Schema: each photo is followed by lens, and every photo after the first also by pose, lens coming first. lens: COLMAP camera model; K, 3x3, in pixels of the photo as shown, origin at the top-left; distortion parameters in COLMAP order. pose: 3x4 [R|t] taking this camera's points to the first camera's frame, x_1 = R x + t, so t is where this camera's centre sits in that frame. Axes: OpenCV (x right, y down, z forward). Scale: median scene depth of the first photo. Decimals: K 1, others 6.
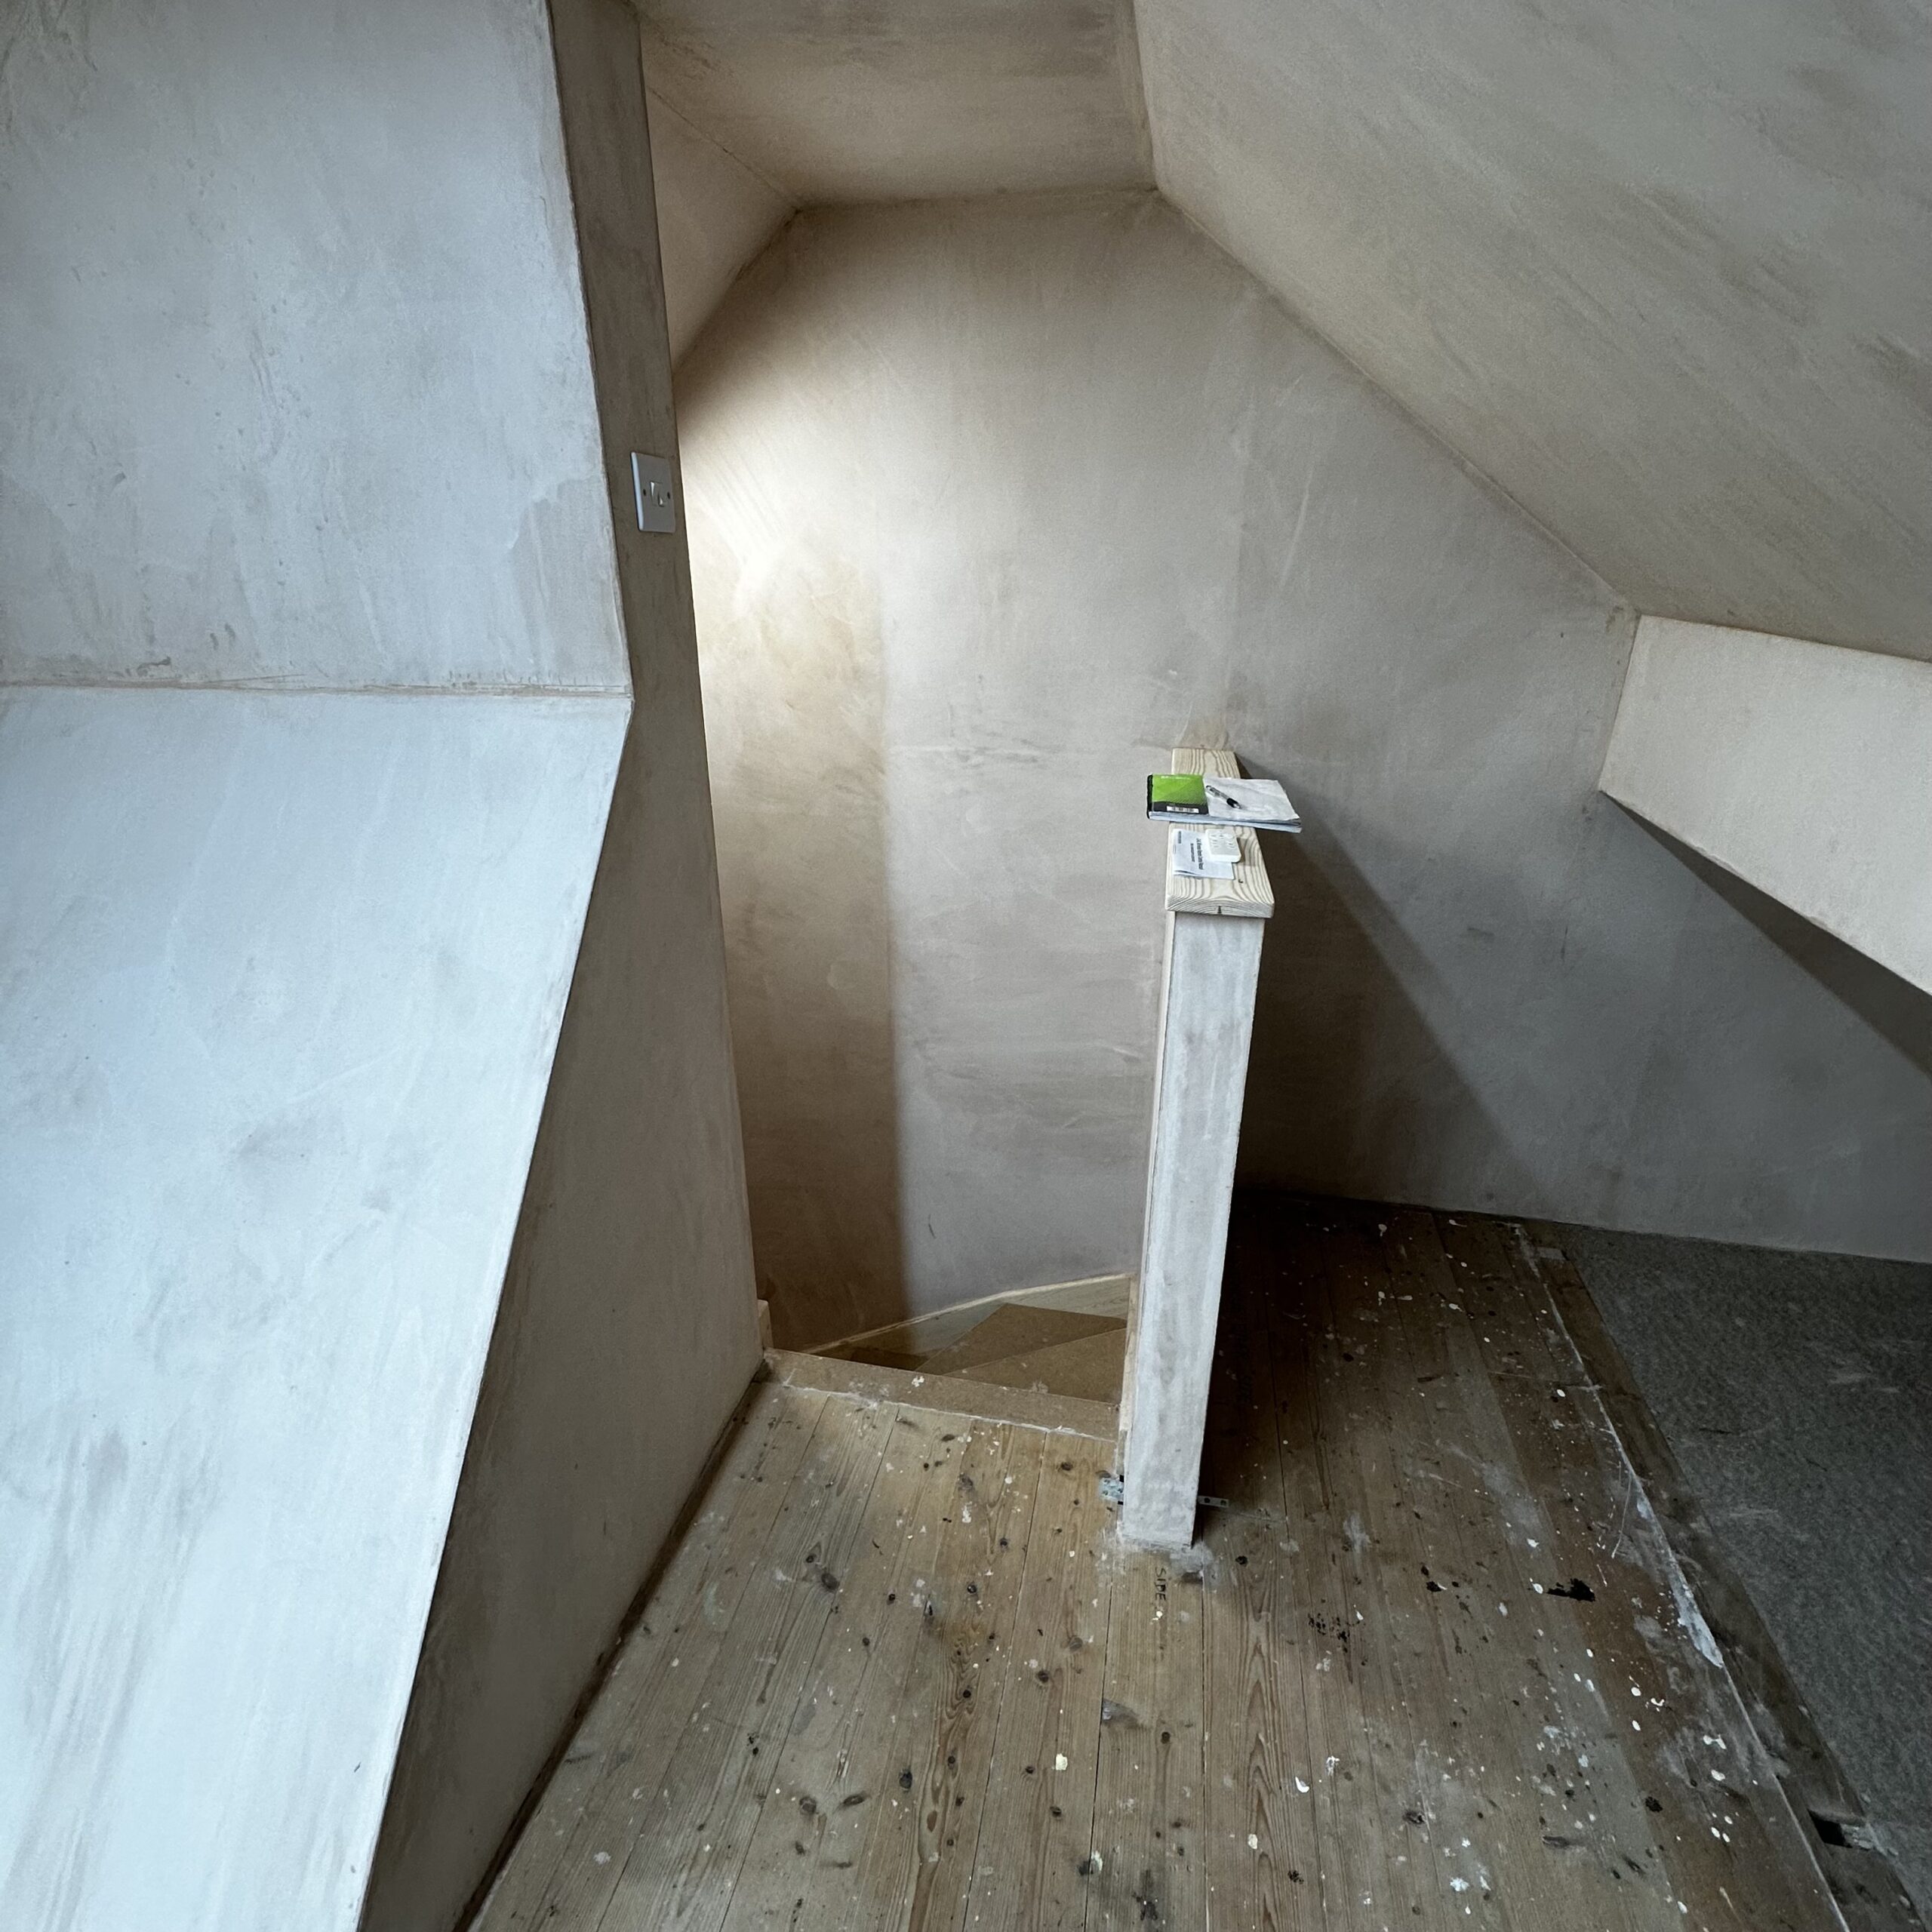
lens RADIAL K [[1020.8, 0, 965.4], [0, 1020.8, 968.5], [0, 0, 1]] dist [-0.002261, 0.000441]
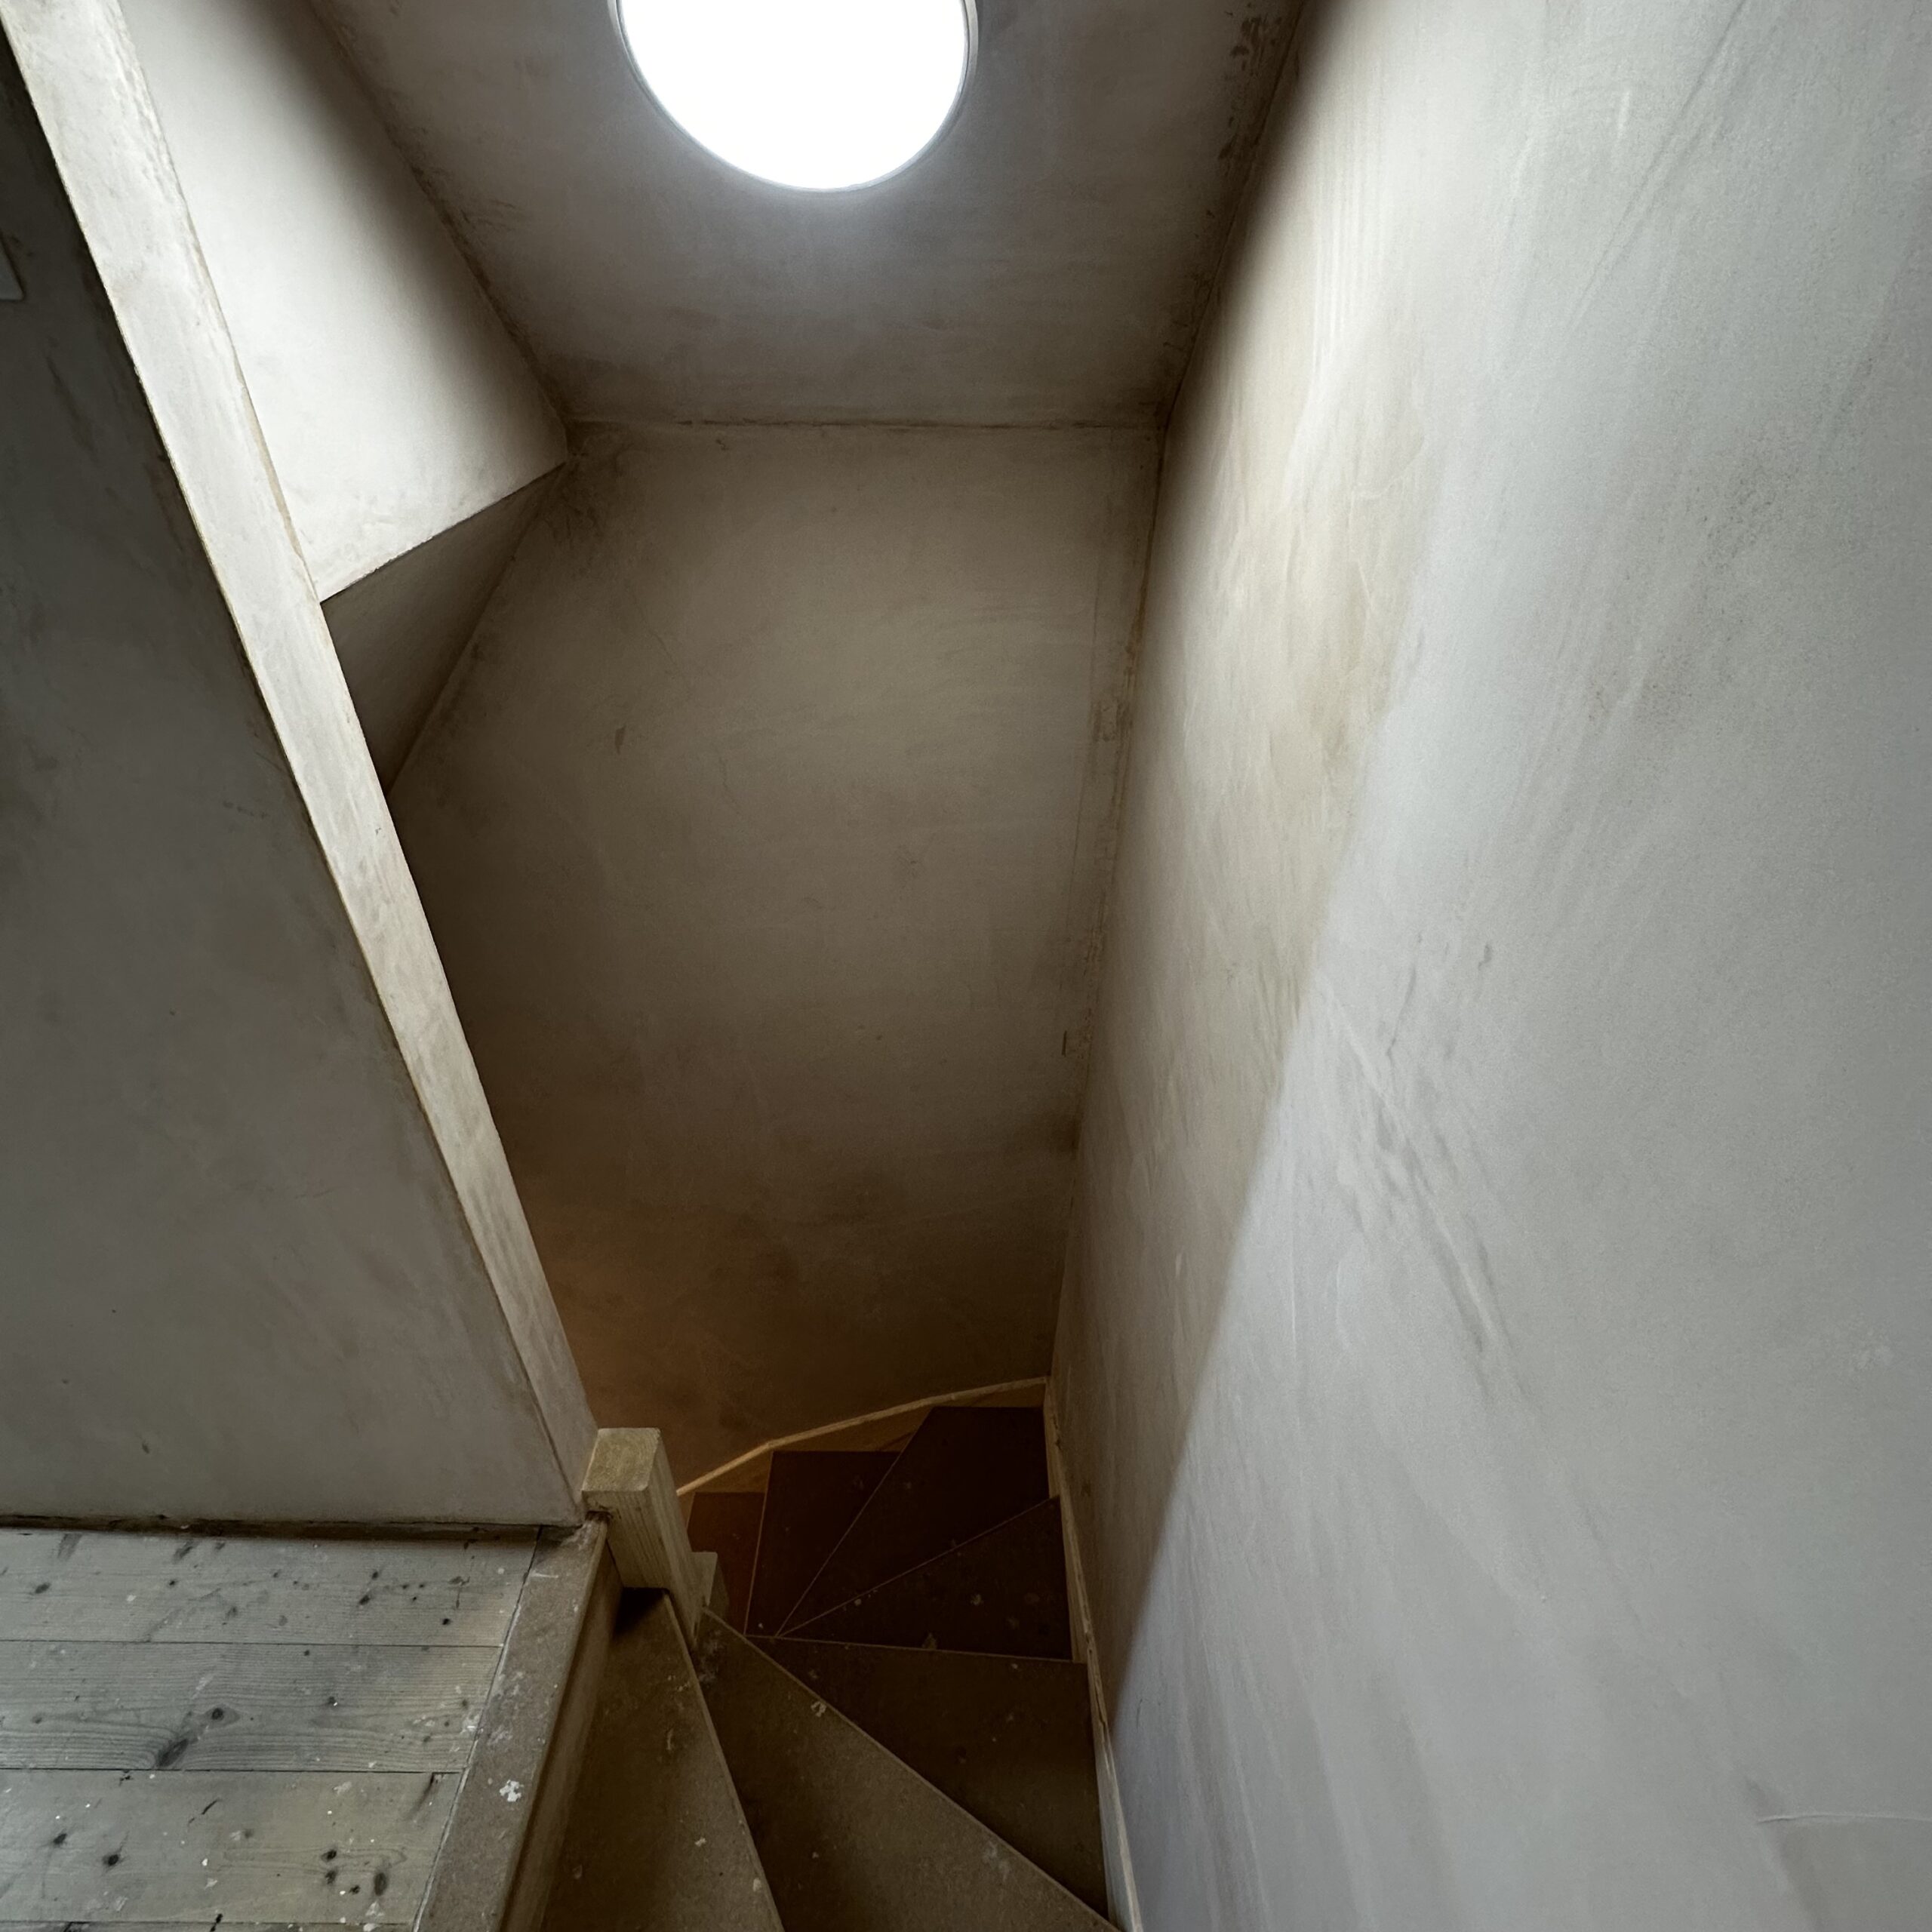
lens RADIAL K [[1020.8, 0, 966.1], [0, 1020.8, 968.2], [0, 0, 1]] dist [-0.002261, 0.000441]
pose [[0.200598, 0.567050, -0.798883, 0.247376], [-0.388537, 0.794633, 0.466473, -0.443370], [0.899333, 0.216823, 0.379722, 0.993924]]
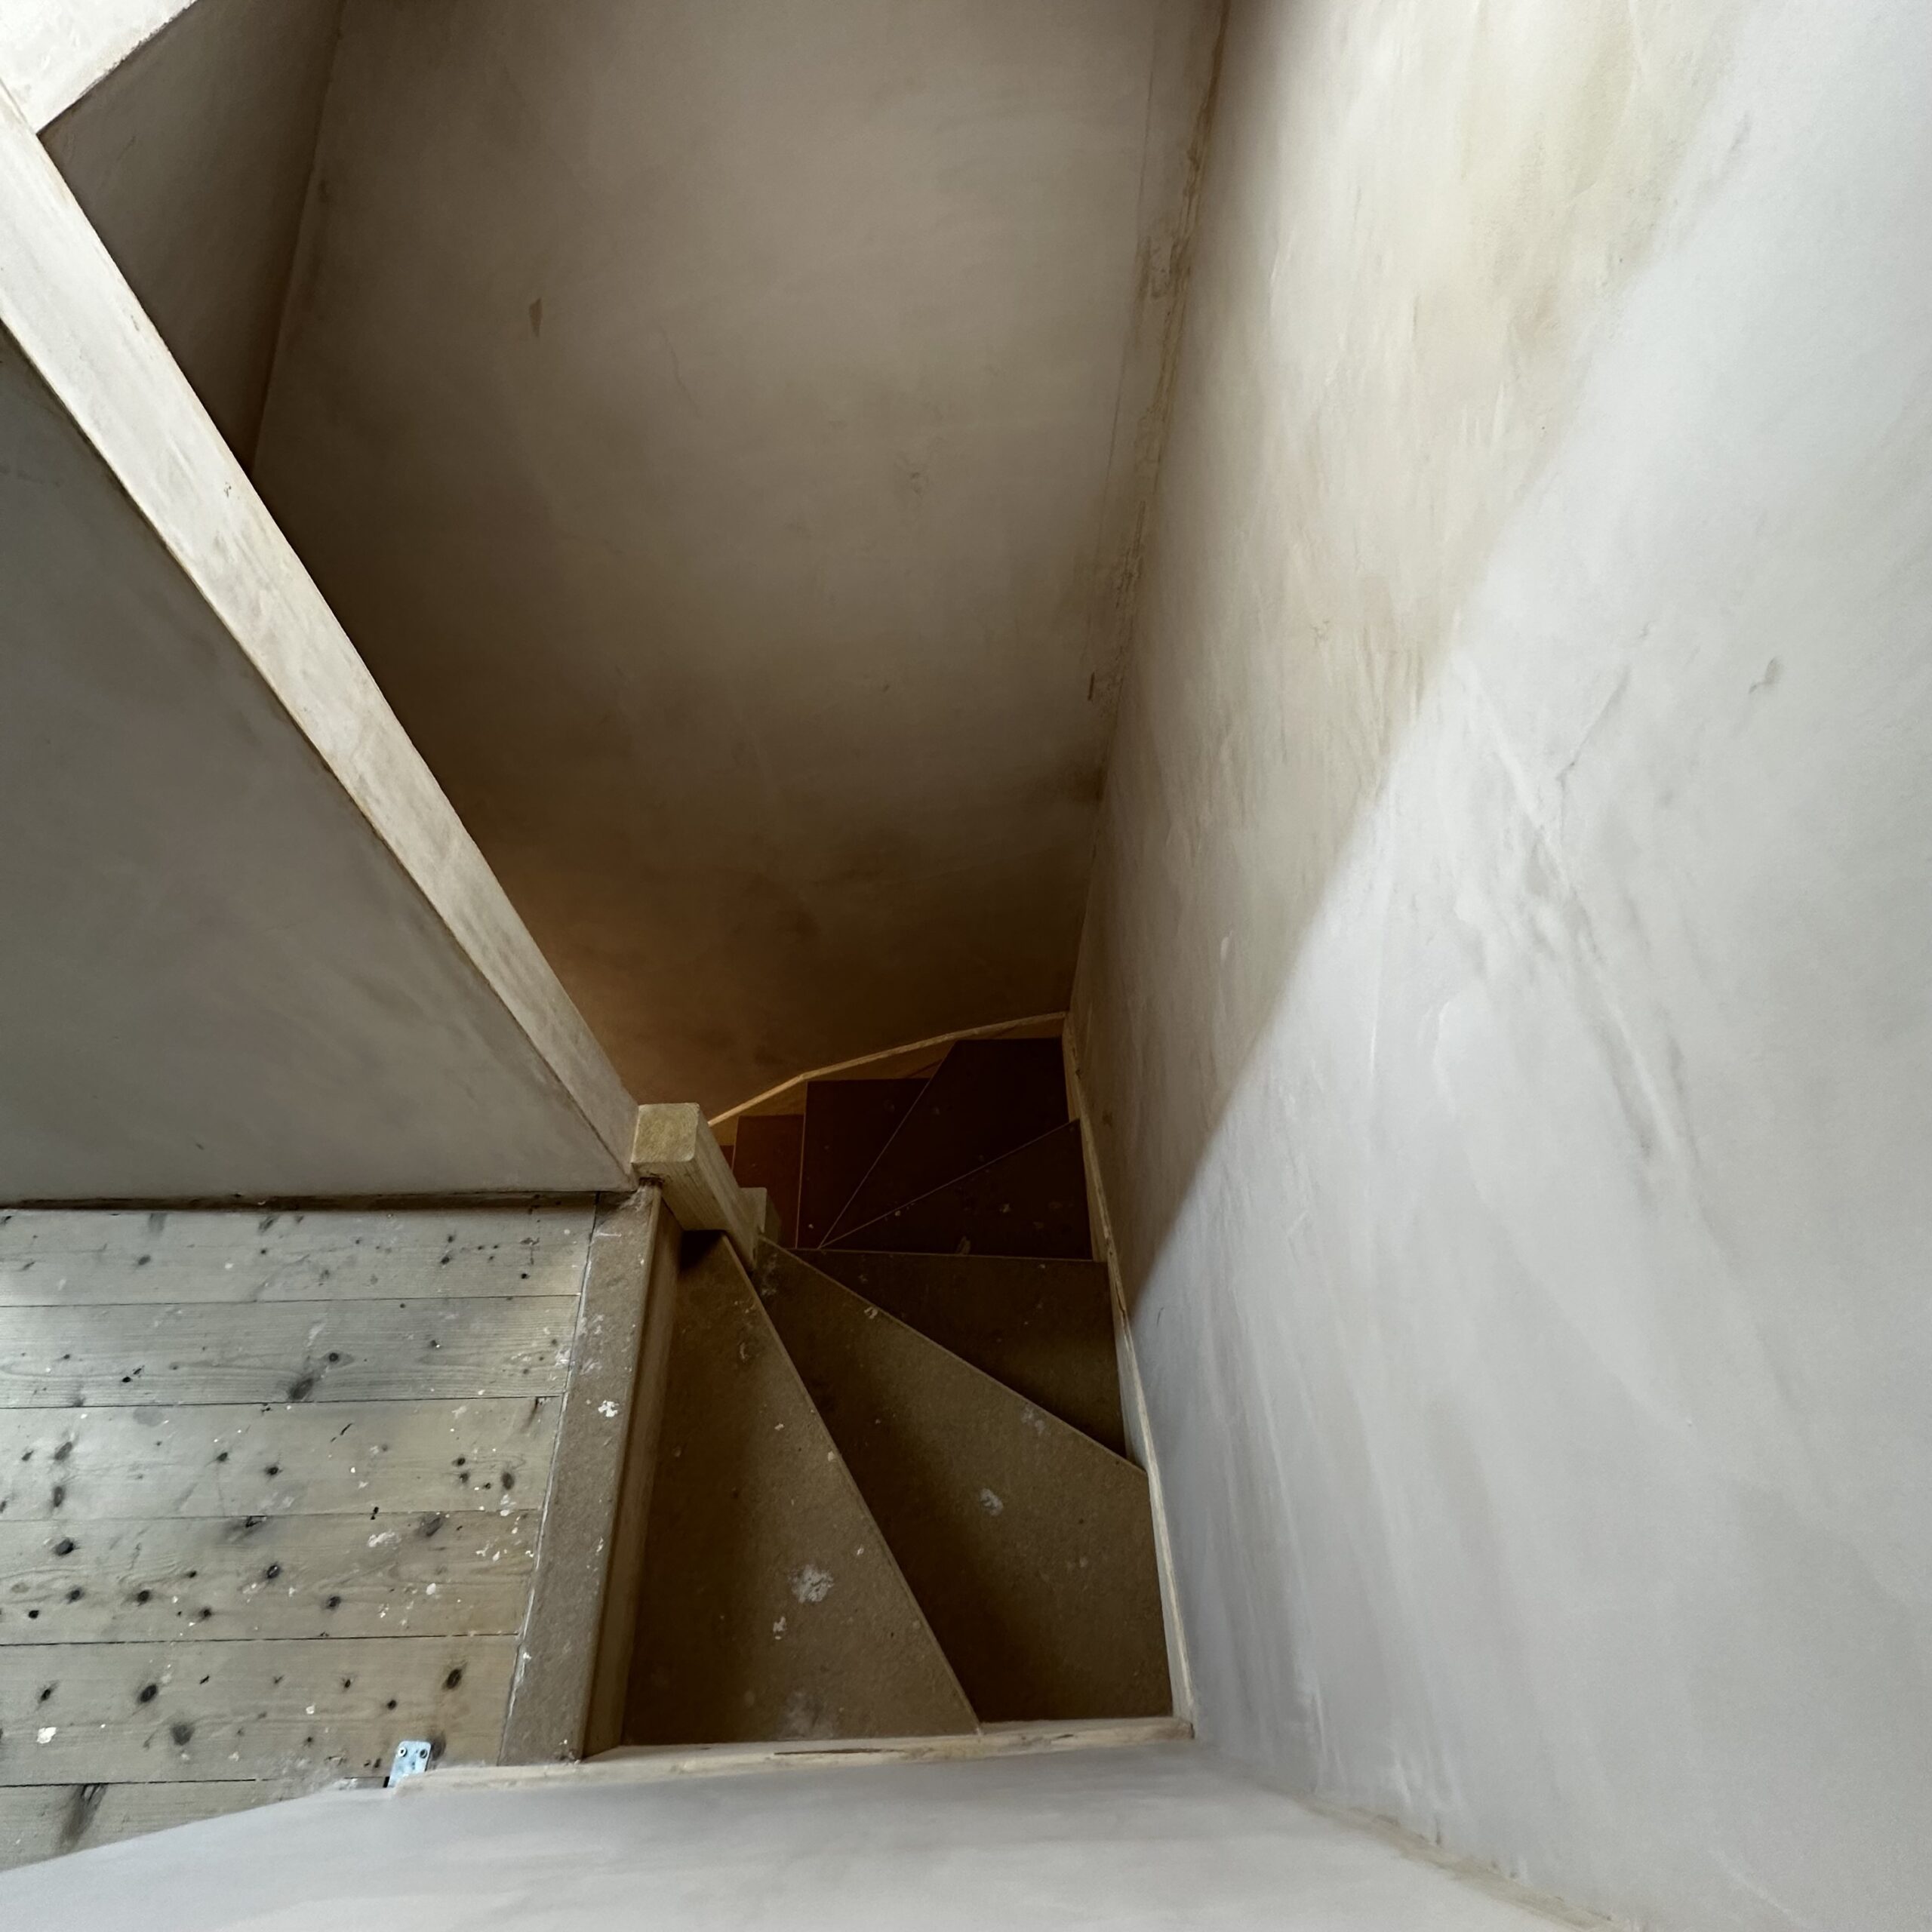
lens RADIAL K [[1020.8, 0, 967.1], [0, 1020.8, 965.7], [0, 0, 1]] dist [-0.002261, 0.000441]
pose [[0.221425, 0.810406, -0.542415, 0.159010], [-0.363433, 0.584729, 0.725264, -0.422851], [0.904924, 0.036540, 0.424002, 1.004970]]
